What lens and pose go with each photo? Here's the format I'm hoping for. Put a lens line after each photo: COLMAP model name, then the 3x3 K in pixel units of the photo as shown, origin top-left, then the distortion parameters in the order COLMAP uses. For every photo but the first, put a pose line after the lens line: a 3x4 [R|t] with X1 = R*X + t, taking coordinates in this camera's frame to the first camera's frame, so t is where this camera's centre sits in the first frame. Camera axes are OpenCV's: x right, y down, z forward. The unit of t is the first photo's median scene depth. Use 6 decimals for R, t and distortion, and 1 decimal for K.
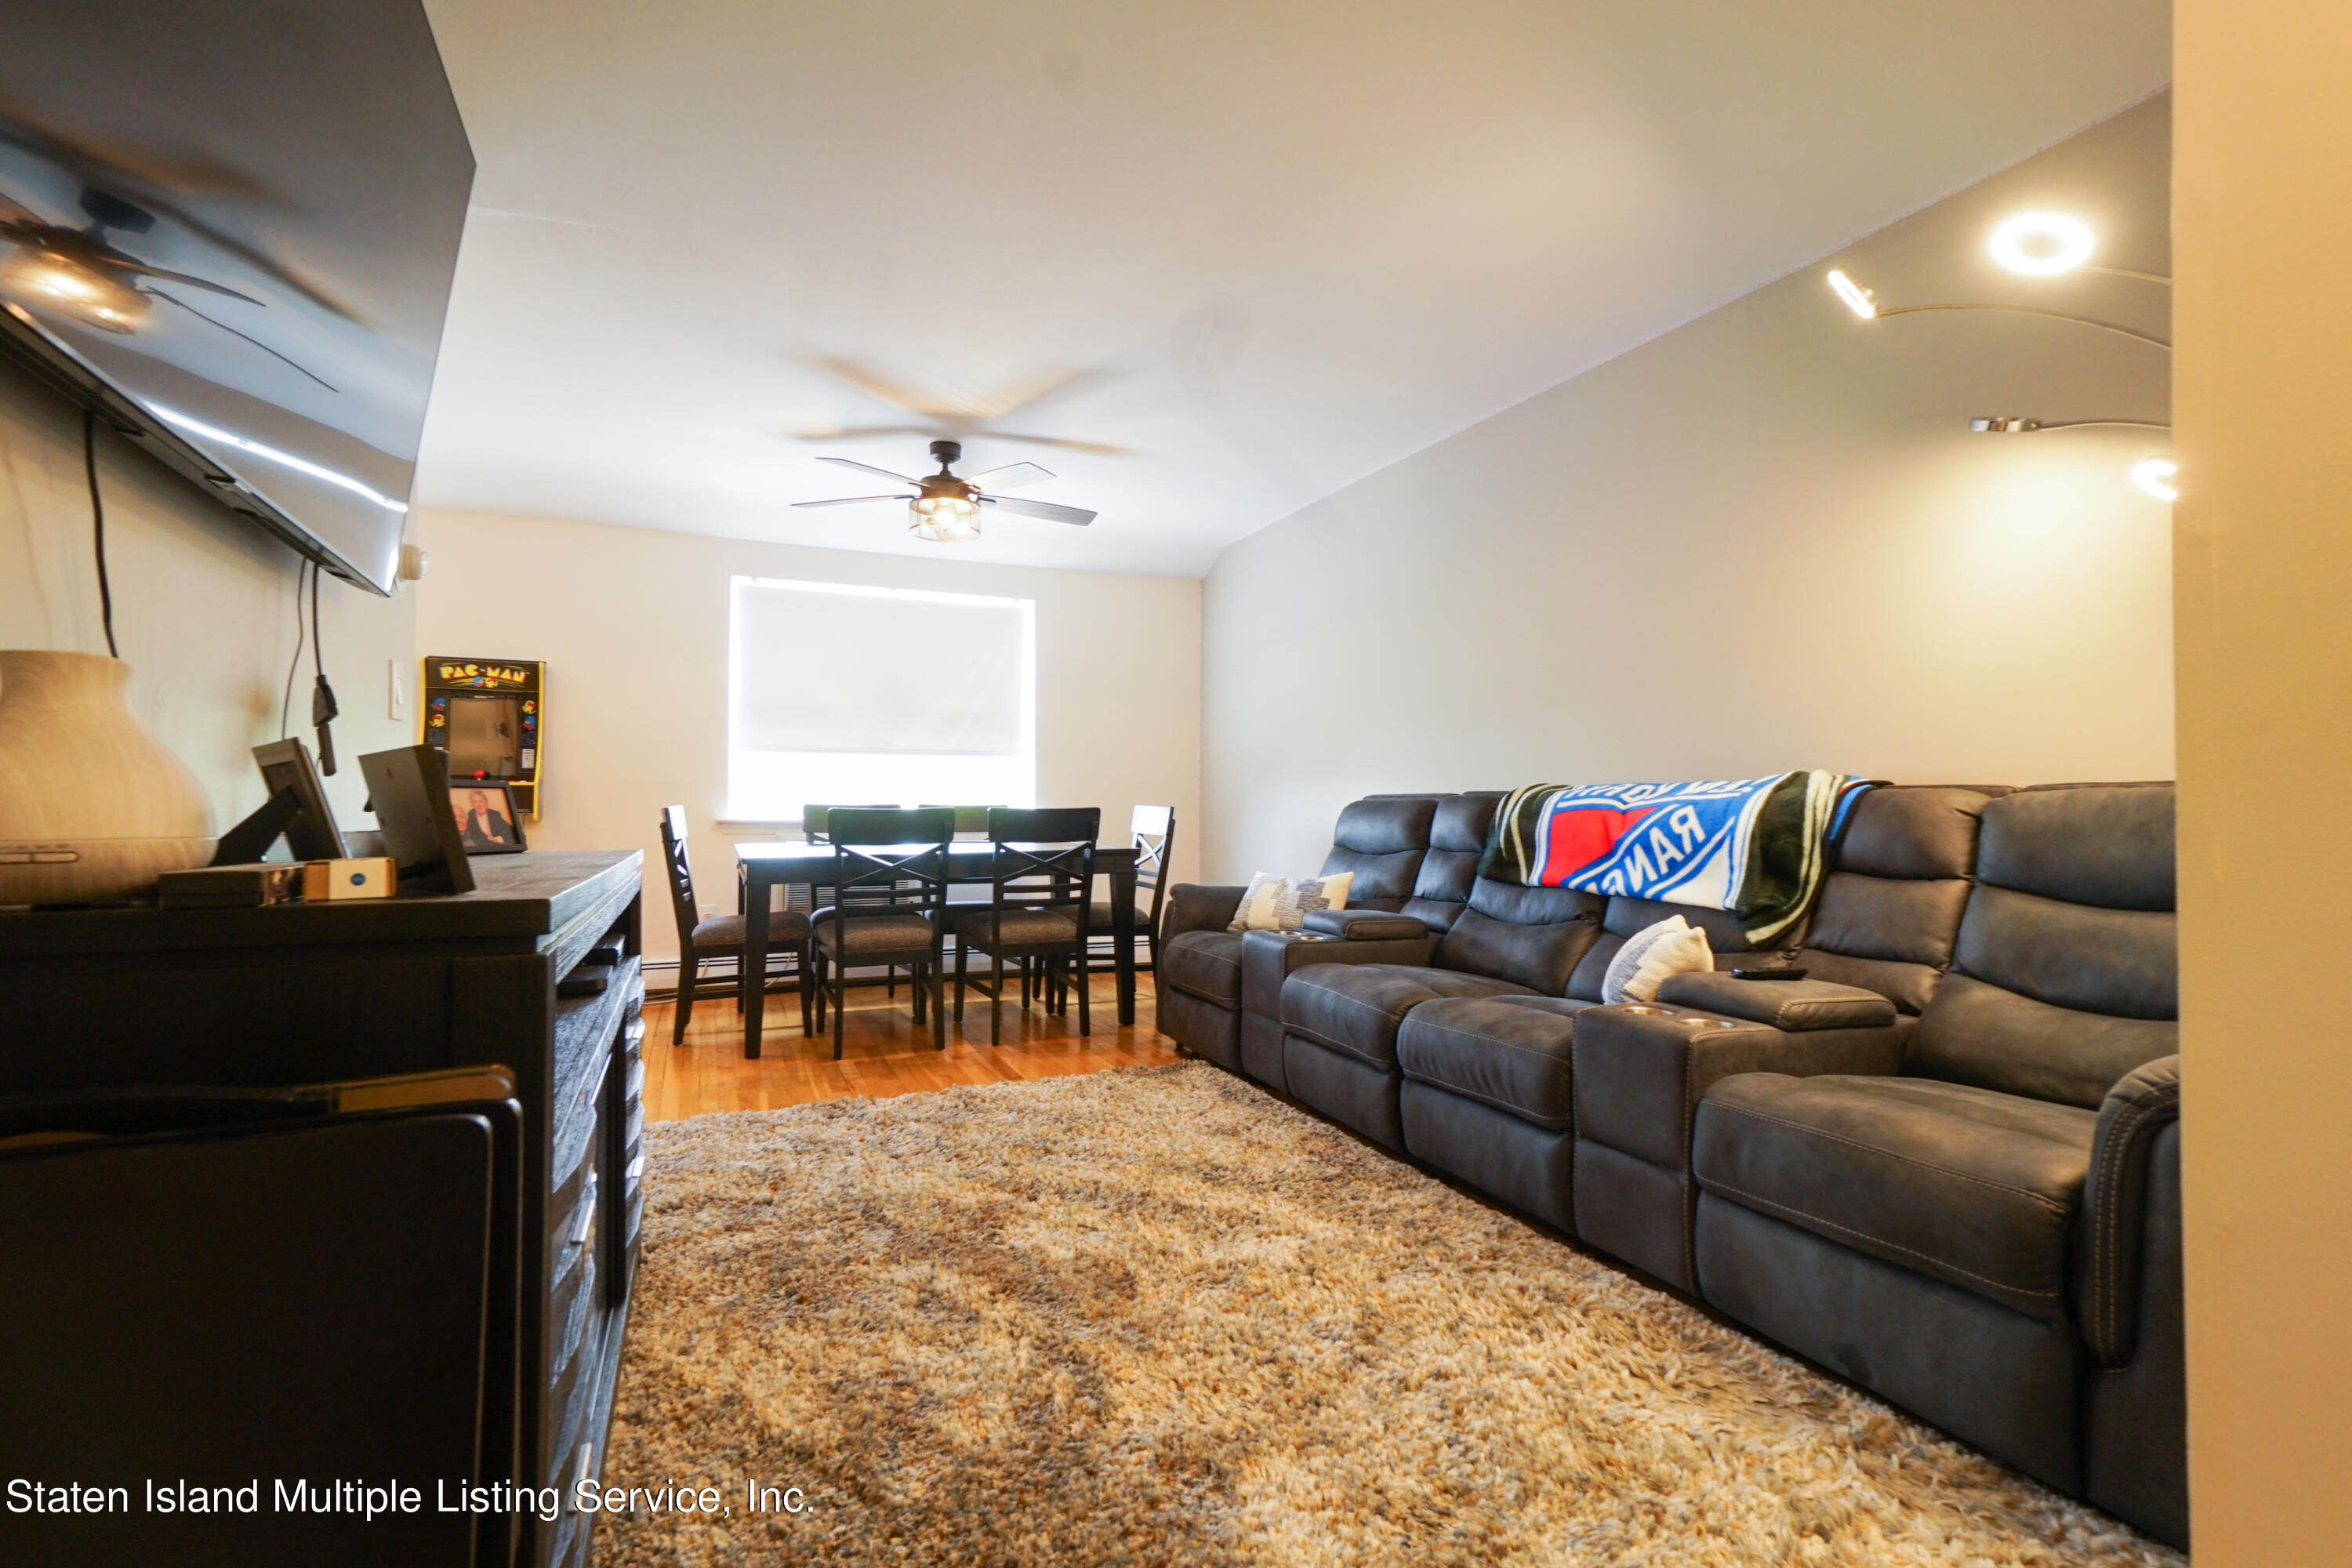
lens RADIAL K [[1071.0, 0, 1154.5], [0, 1071.0, 781.0], [0, 0, 1]] dist [-0.003065, 0.011435]
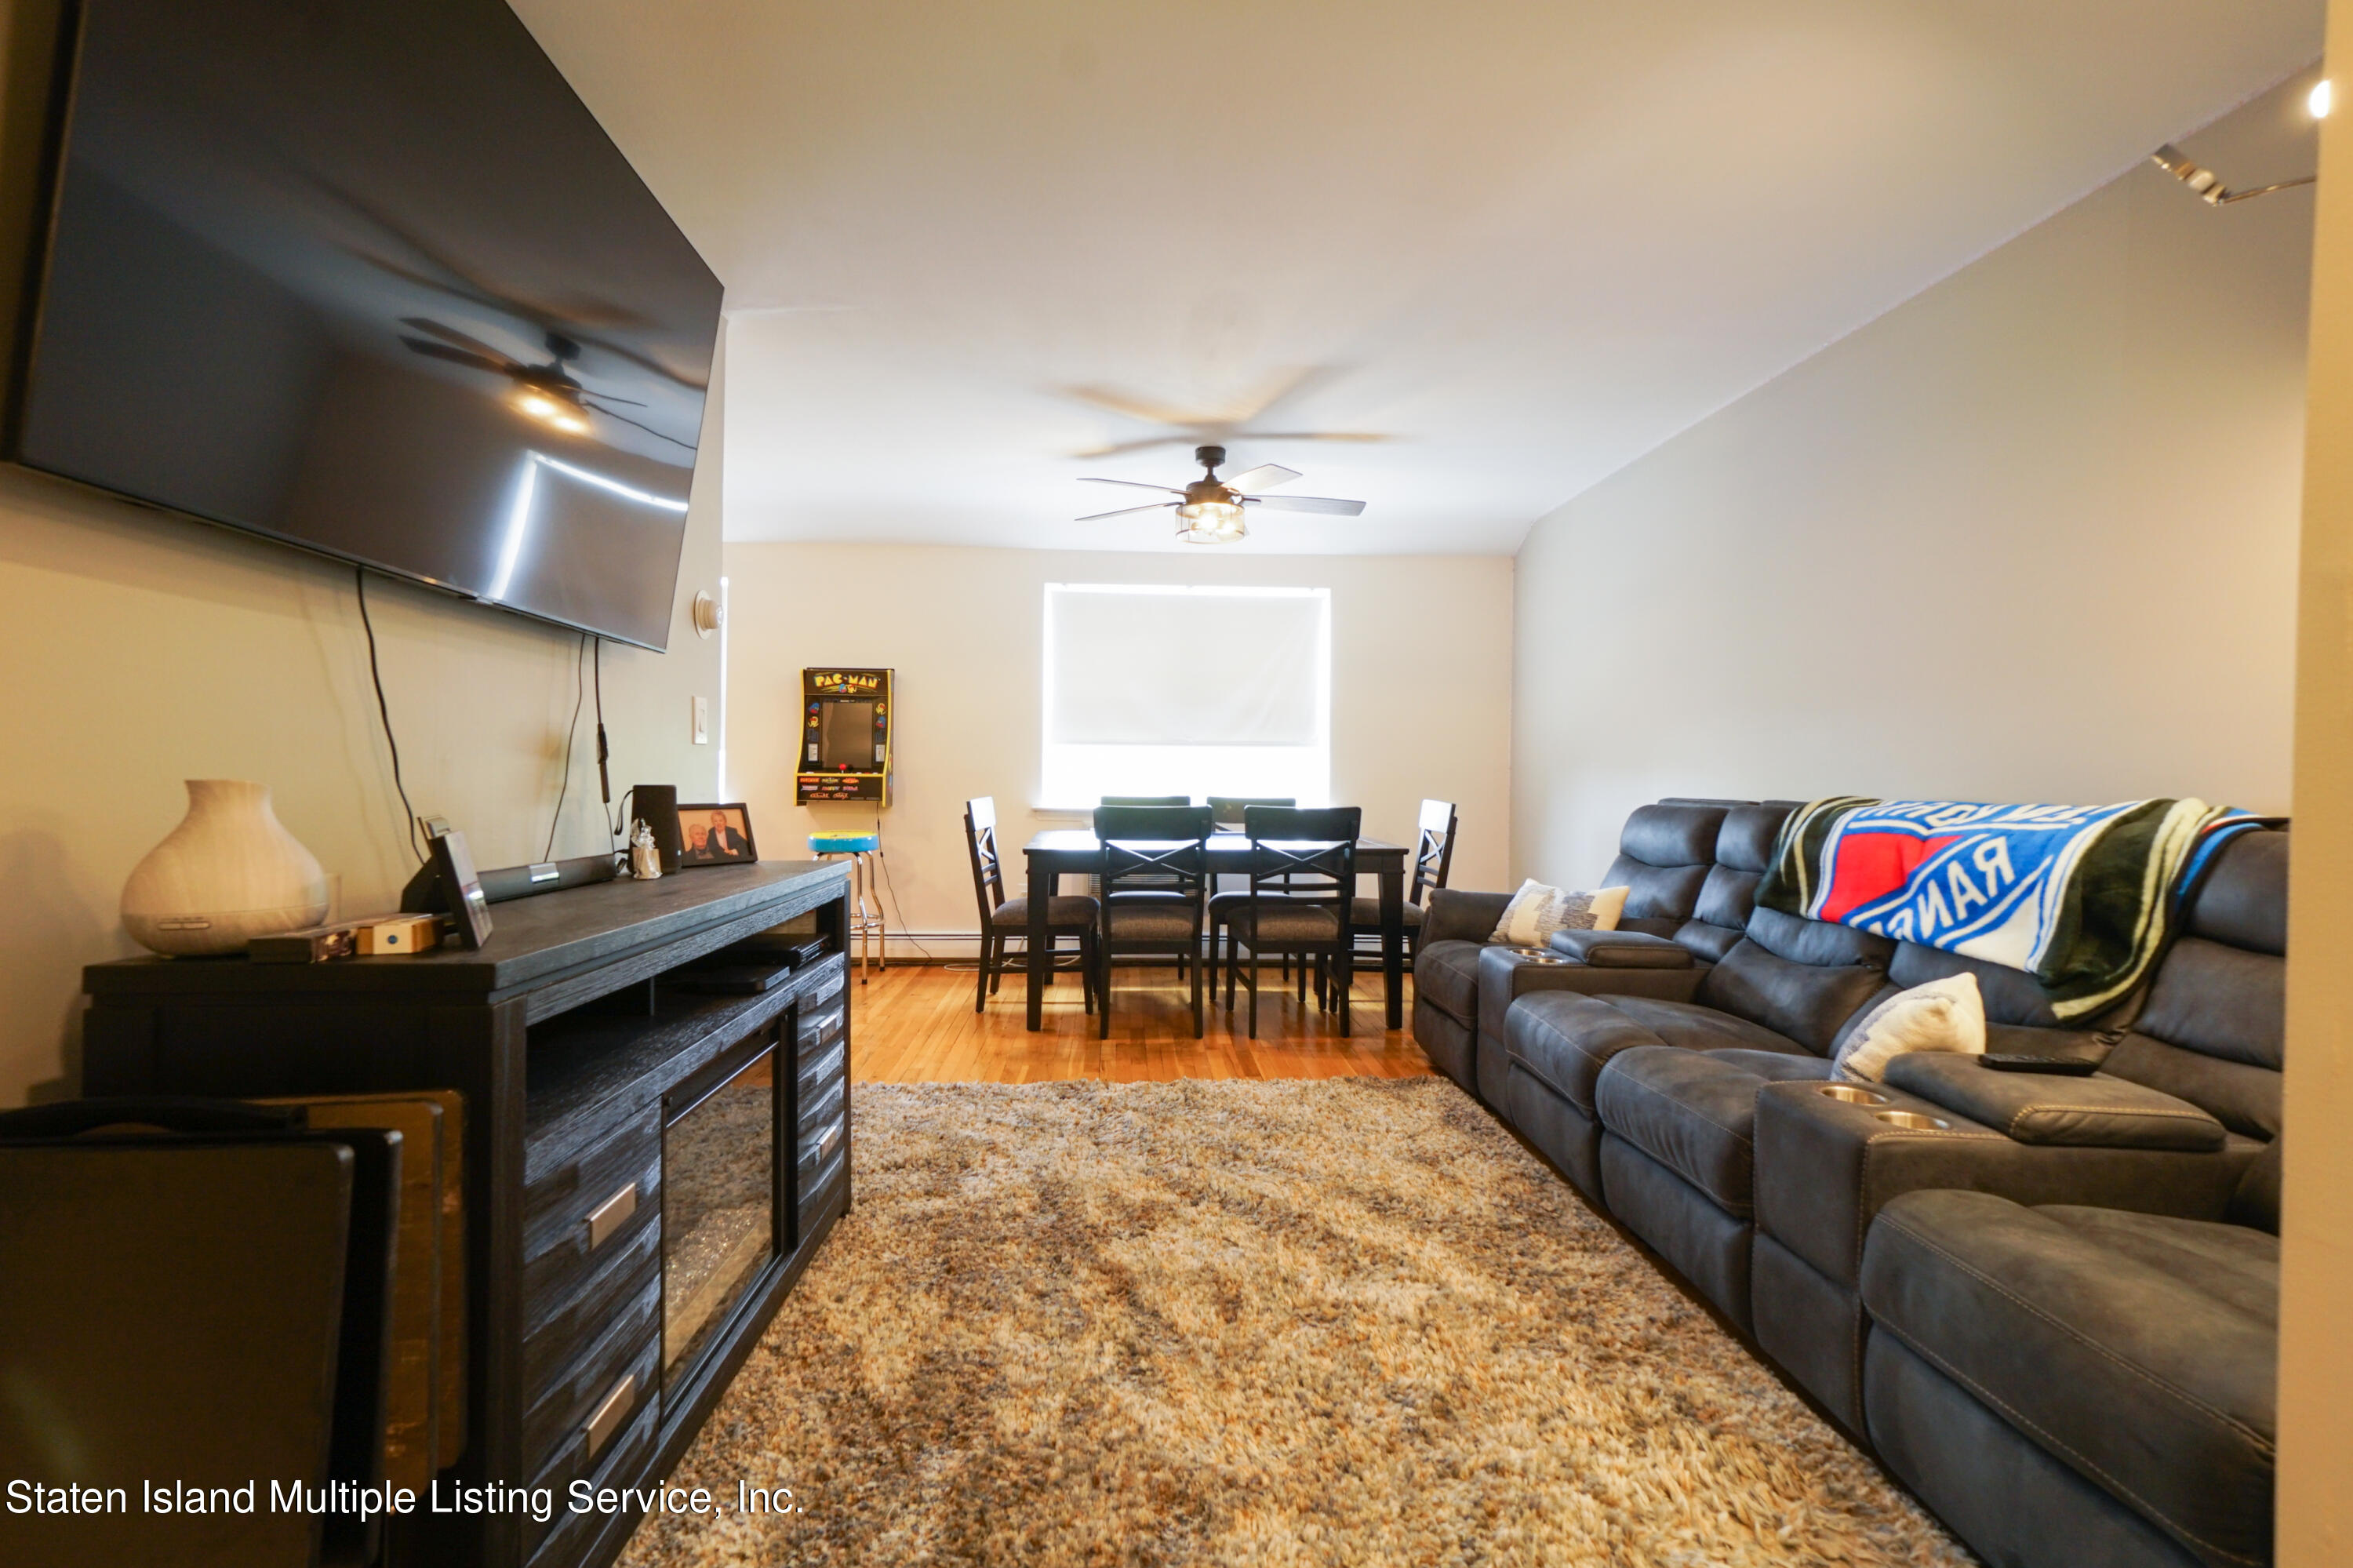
lens RADIAL K [[1076.3, 0, 1164.8], [0, 1076.3, 778.8], [0, 0, 1]] dist [-0.000739, 0.008586]
pose [[0.938586, 0.008673, -0.344935, 0.183222], [0.000744, 0.999631, 0.027158, -0.042321], [0.345043, -0.025747, 0.938234, 0.019745]]
